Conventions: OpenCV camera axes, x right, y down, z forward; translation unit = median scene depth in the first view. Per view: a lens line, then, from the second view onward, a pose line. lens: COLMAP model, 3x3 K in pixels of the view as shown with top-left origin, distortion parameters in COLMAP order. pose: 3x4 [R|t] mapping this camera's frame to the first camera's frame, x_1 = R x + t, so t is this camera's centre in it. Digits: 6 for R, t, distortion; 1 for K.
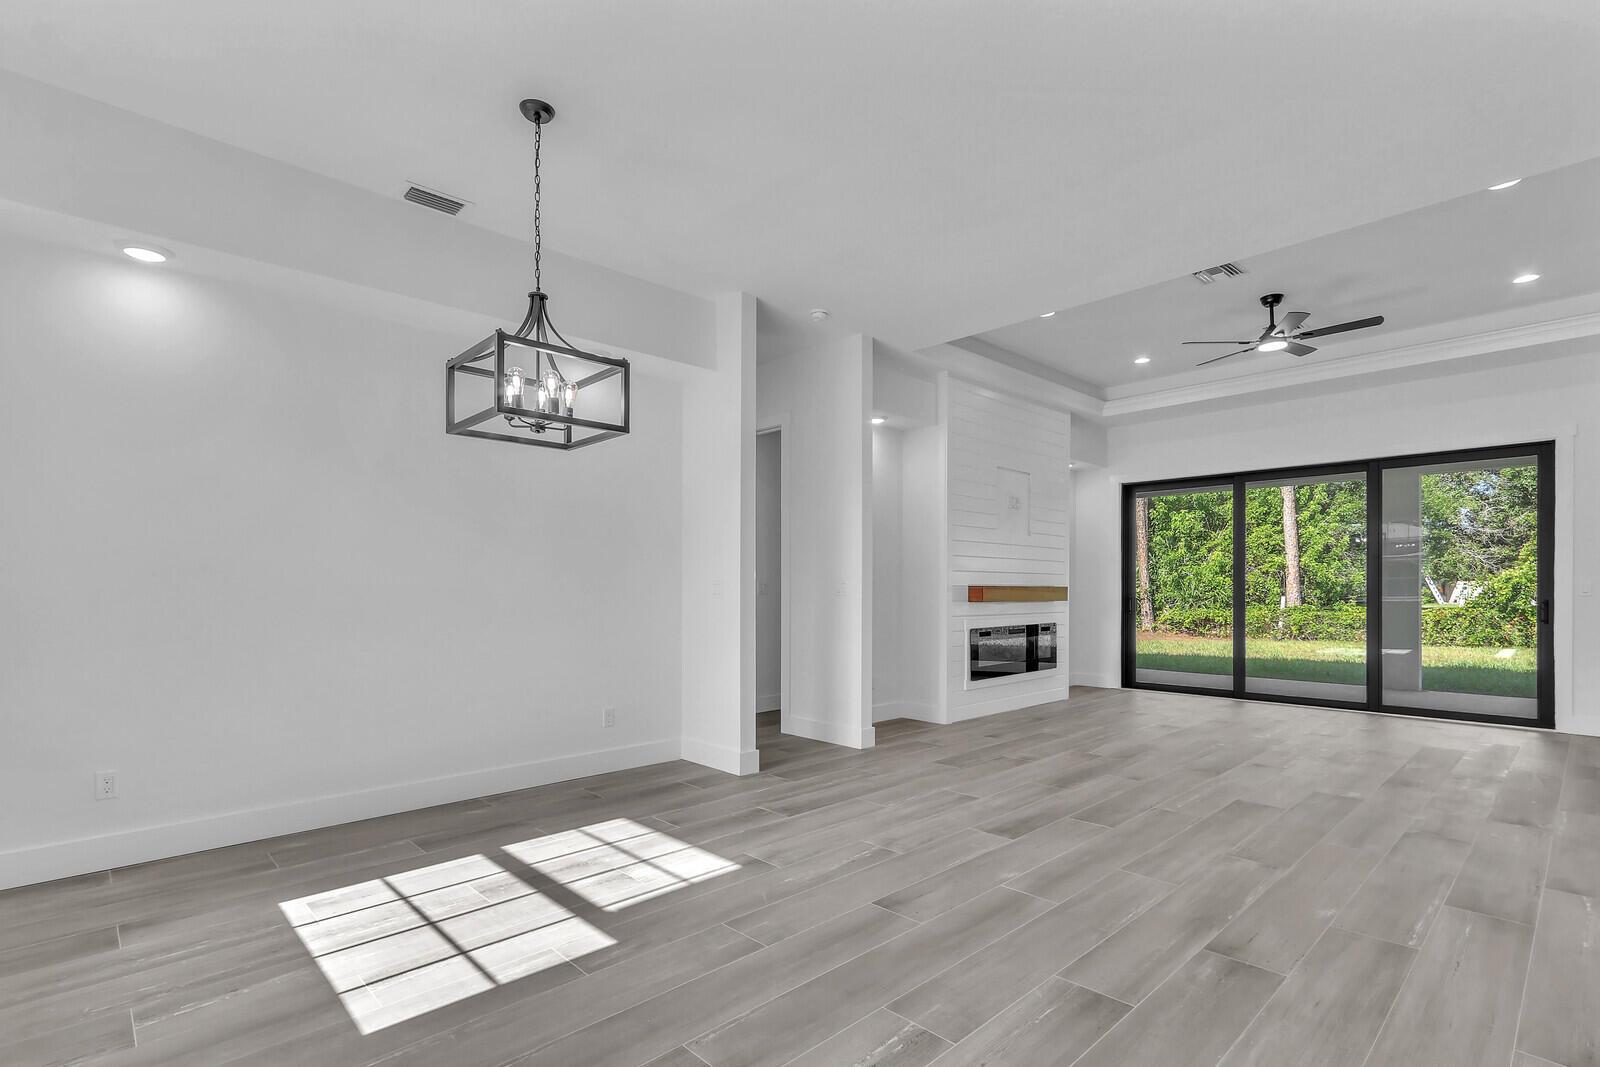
lens RADIAL K [[765.6, 0, 804.9], [0, 765.6, 587.6], [0, 0, 1]] dist [0.002161, 0.000196]
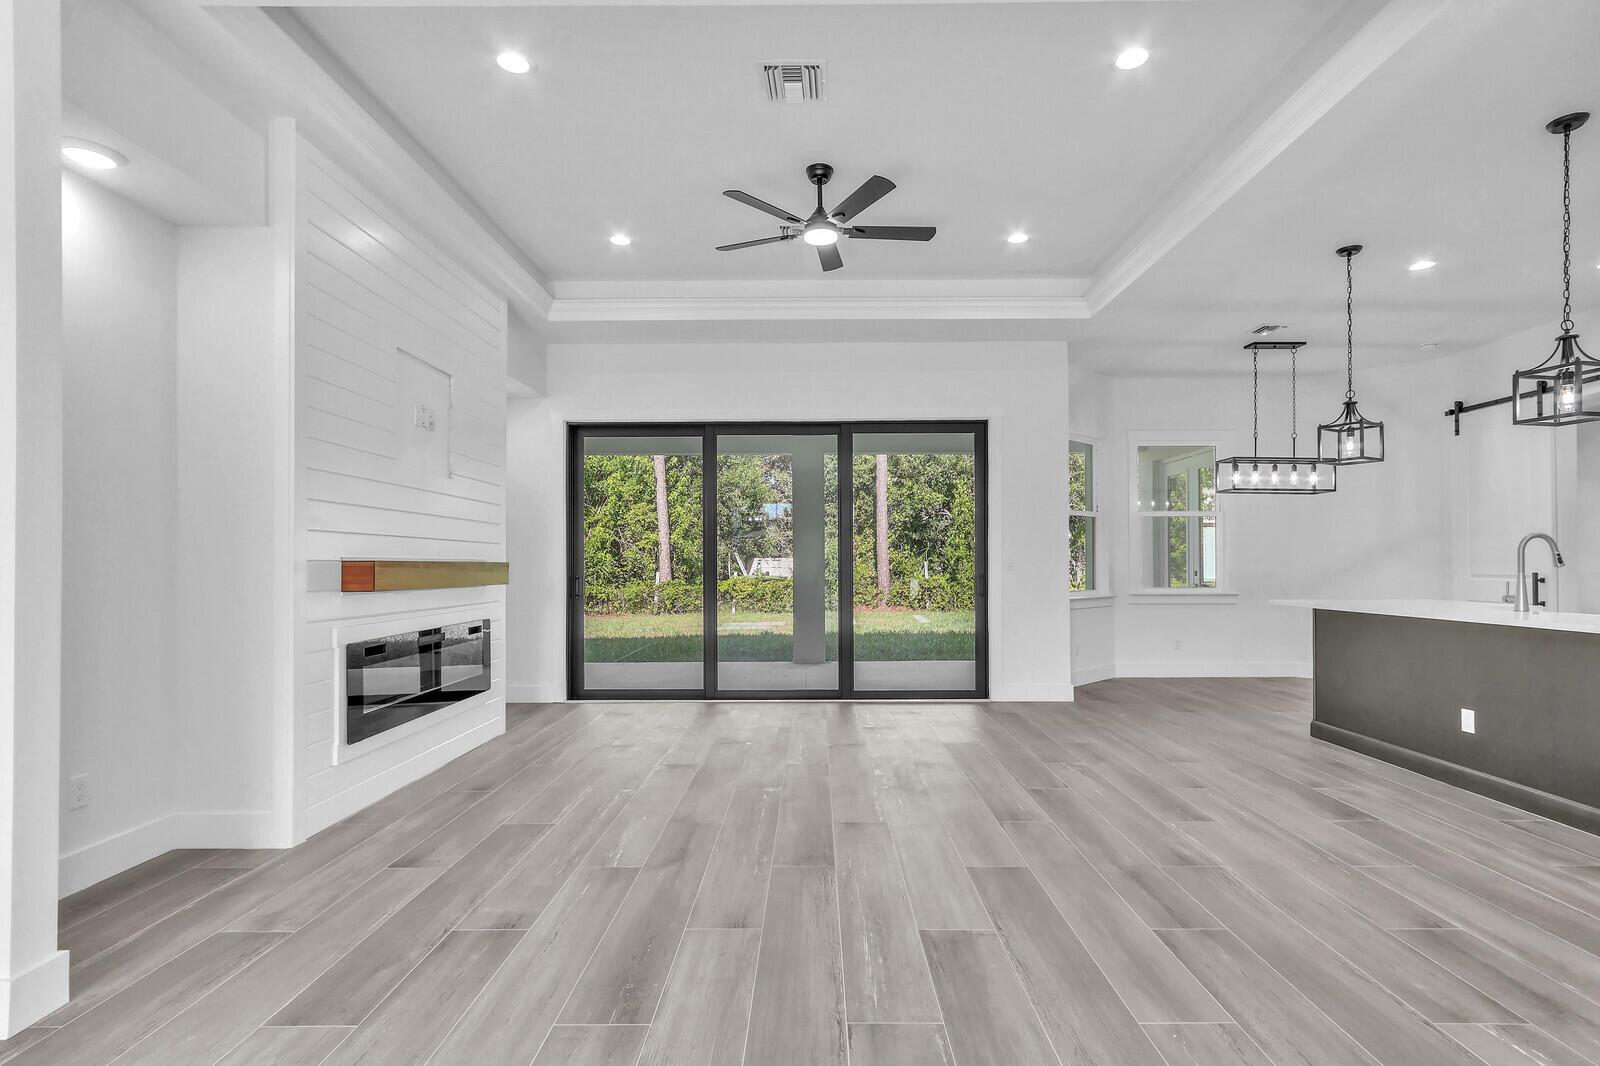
lens RADIAL K [[773.5, 0, 818.4], [0, 773.5, 556.6], [0, 0, 1]] dist [0.009595, 0.000629]
pose [[0.691671, 0.002938, 0.722207, 0.048504], [0.004380, 0.999956, -0.008262, 0.000412], [-0.722200, 0.008878, 0.691628, 0.342870]]
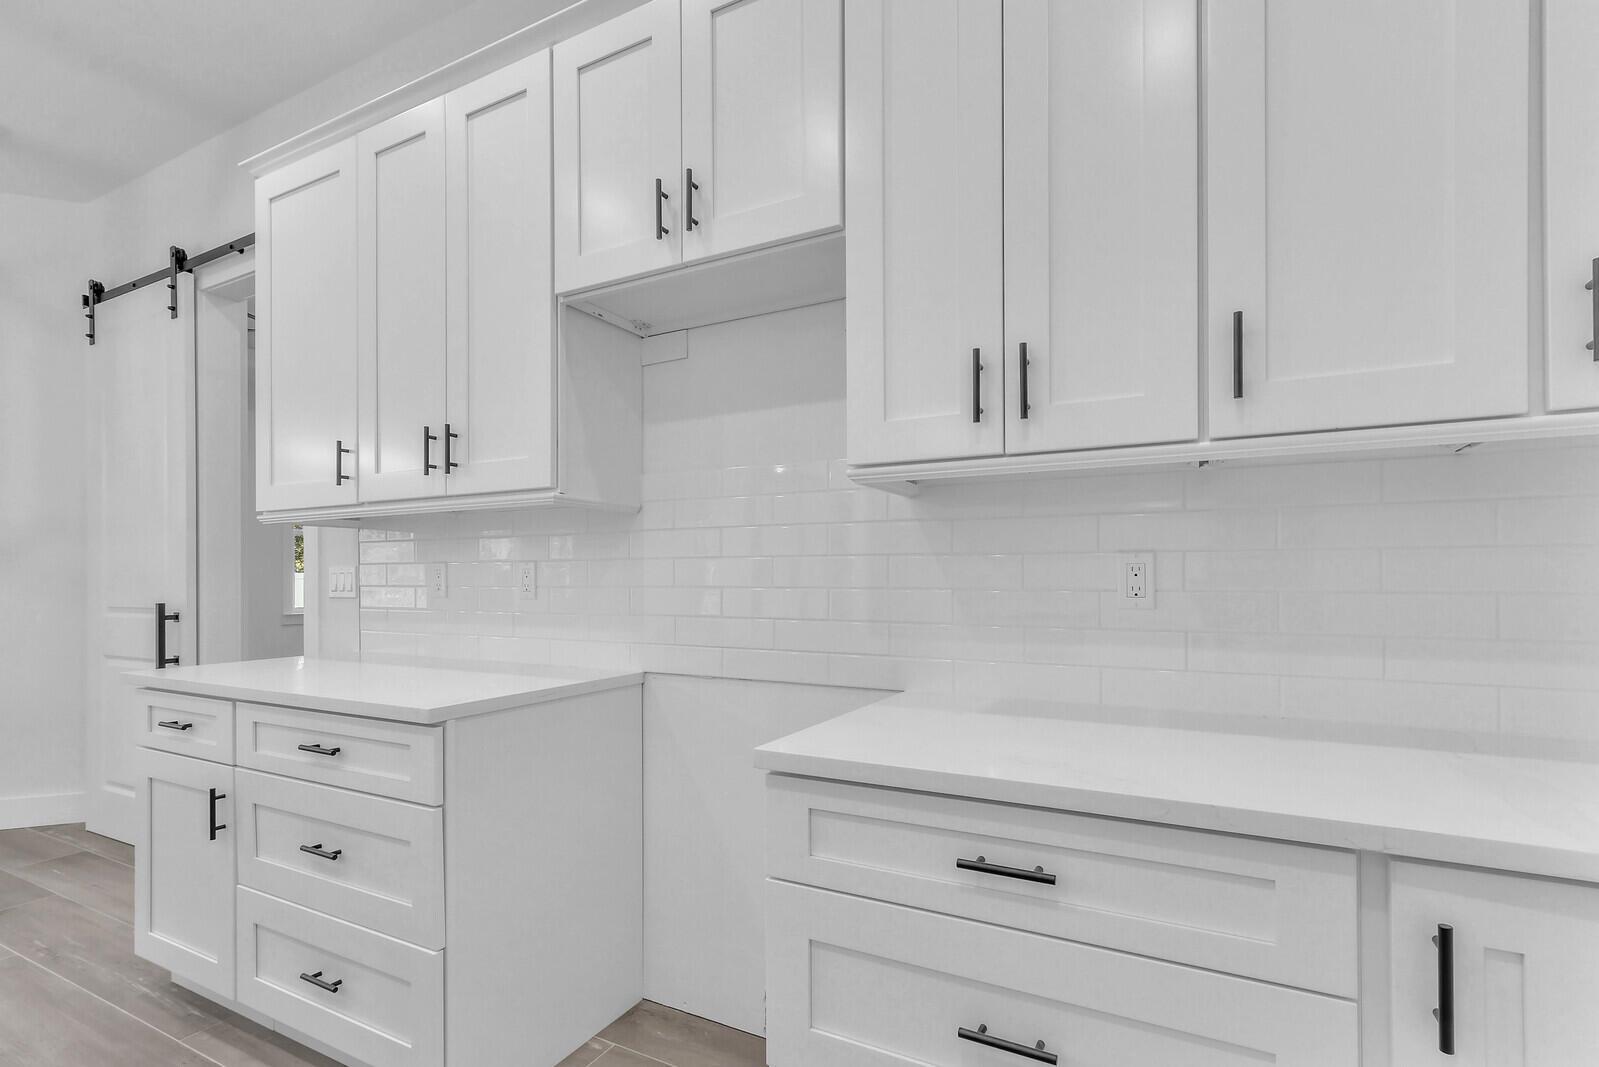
lens RADIAL K [[764.6, 0, 823.8], [0, 764.6, 569.6], [0, 0, 1]] dist [-0.012763, 0.000179]
pose [[-0.318647, 0.009124, 0.947829, 0.599656], [0.008299, 0.999942, -0.006835, 0.000894], [-0.947837, 0.005688, -0.318705, 0.165237]]
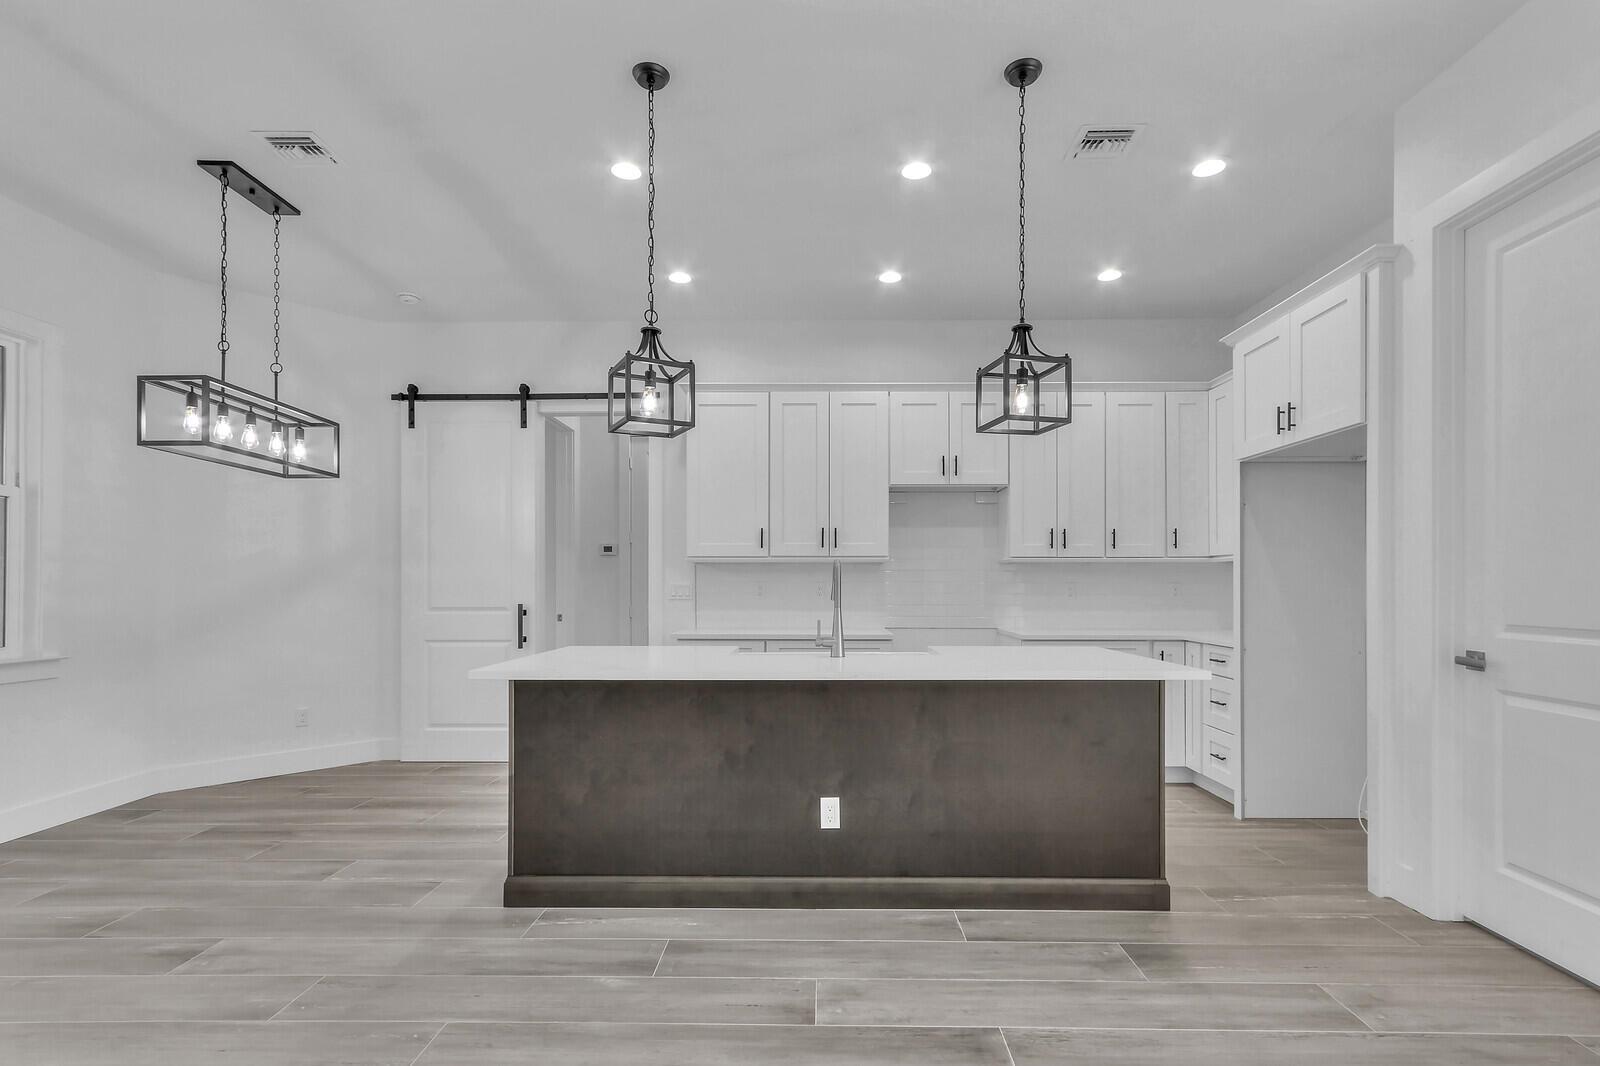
lens RADIAL K [[765.6, 0, 804.9], [0, 765.6, 587.1], [0, 0, 1]] dist [0.002161, 0.000196]
pose [[-0.706181, -0.001103, 0.708031, 0.451526], [0.002502, 0.999989, 0.004053, -0.003537], [-0.708027, 0.004634, -0.706170, 0.648735]]
